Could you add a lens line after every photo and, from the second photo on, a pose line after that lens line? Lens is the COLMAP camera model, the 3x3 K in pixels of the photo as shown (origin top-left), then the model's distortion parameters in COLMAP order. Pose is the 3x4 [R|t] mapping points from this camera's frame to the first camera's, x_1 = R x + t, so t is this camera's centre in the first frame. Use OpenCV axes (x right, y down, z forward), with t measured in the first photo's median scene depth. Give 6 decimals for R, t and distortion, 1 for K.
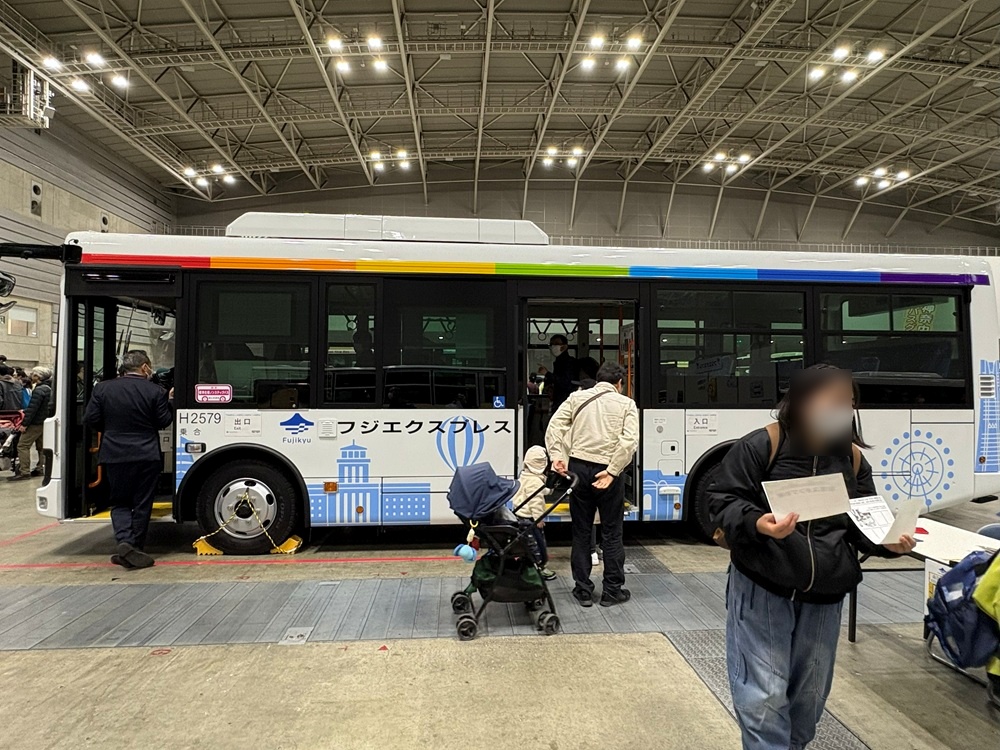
lens RADIAL K [[520.5, 0, 500.0], [0, 520.5, 375.0], [0, 0, 1]] dist [-0.000771, -0.000853]
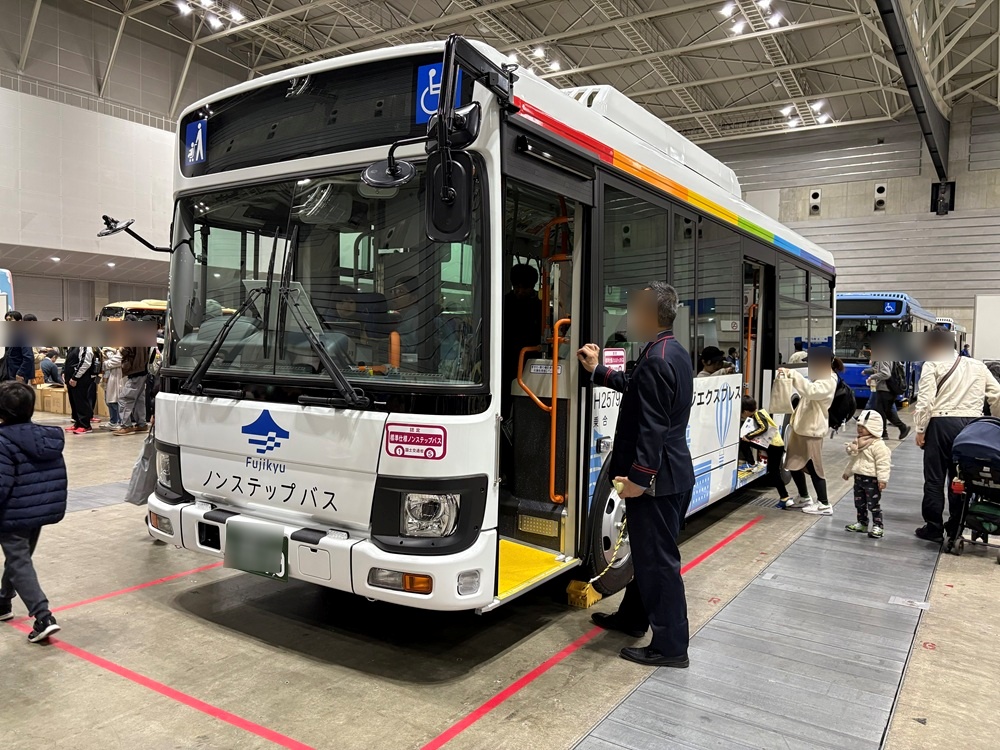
lens RADIAL K [[750.0, 0, 500.0], [0, 750.0, 375.0], [0, 0, 1]] dist [0.054933, -0.069562]
pose [[0.613448, -0.028476, 0.789222, -1.493247], [-0.030648, 0.997738, 0.059822, -0.001051], [-0.789140, -0.060886, 0.611188, 0.559035]]
